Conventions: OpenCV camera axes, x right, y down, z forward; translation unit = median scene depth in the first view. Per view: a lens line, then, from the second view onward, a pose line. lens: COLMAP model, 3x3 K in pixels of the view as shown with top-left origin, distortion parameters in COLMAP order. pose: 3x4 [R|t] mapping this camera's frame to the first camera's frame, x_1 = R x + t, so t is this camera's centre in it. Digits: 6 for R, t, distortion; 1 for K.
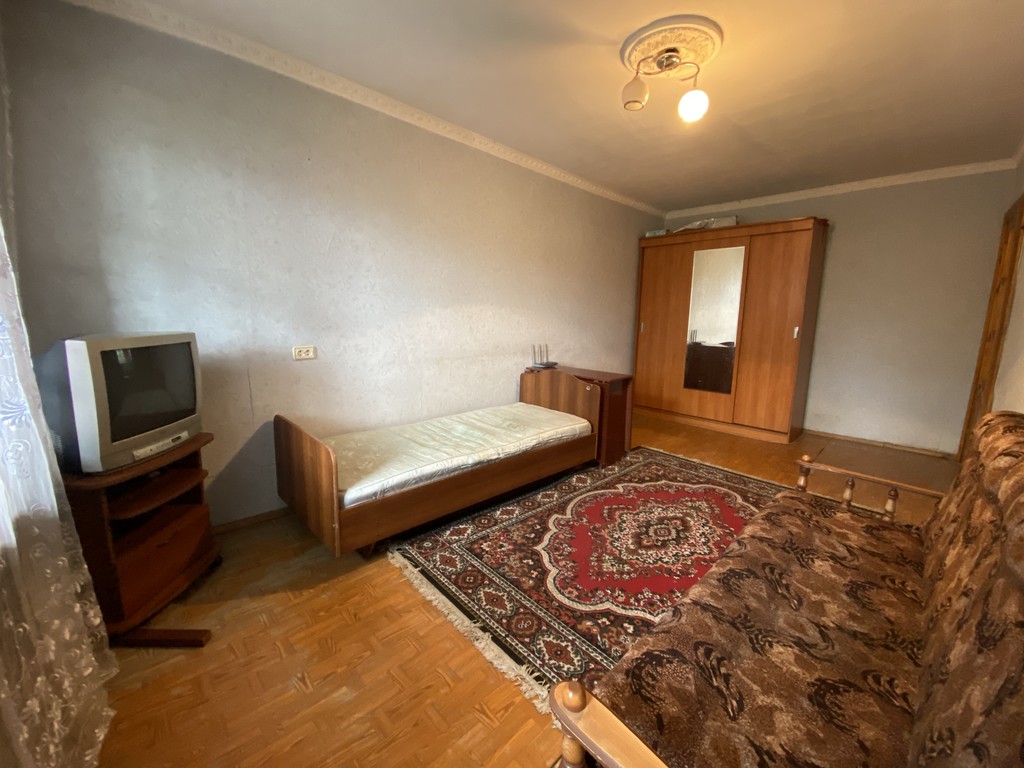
lens RADIAL K [[413.2, 0, 510.6], [0, 413.2, 381.5], [0, 0, 1]] dist [0.020032, -0.018917]
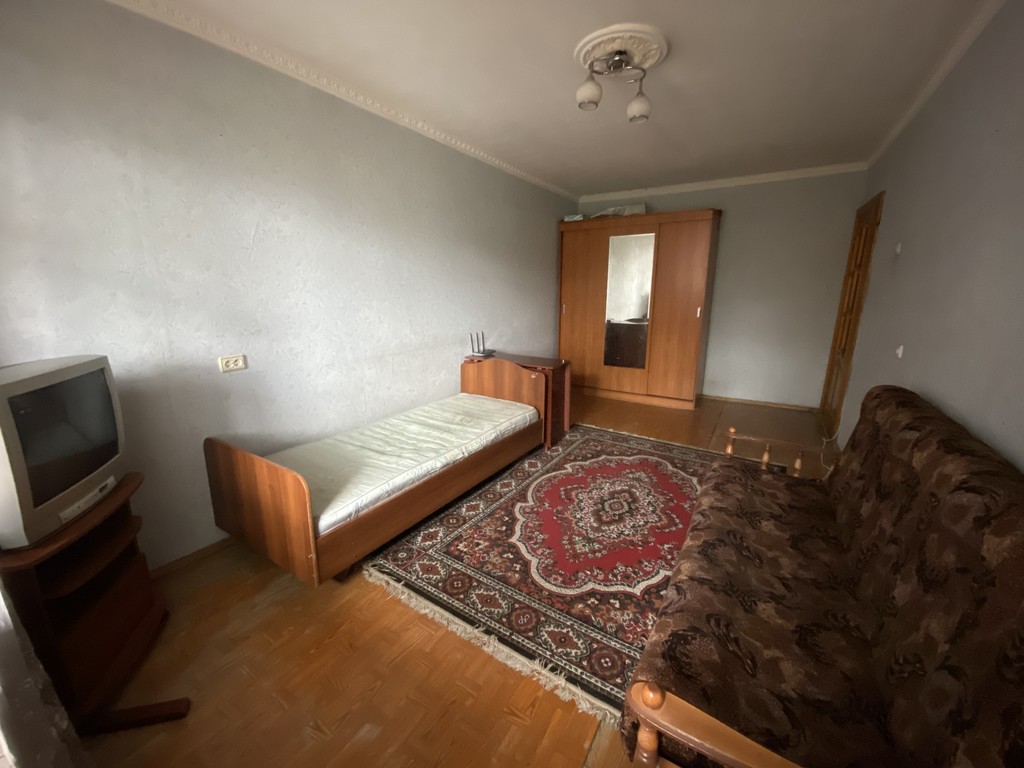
lens RADIAL K [[413.2, 0, 510.6], [0, 413.2, 381.5], [0, 0, 1]] dist [0.020032, -0.018917]
pose [[0.970318, -0.070605, 0.231298, -0.150554], [0.055587, 0.995939, 0.070822, -0.066451], [-0.235359, -0.055863, 0.970302, 0.019582]]
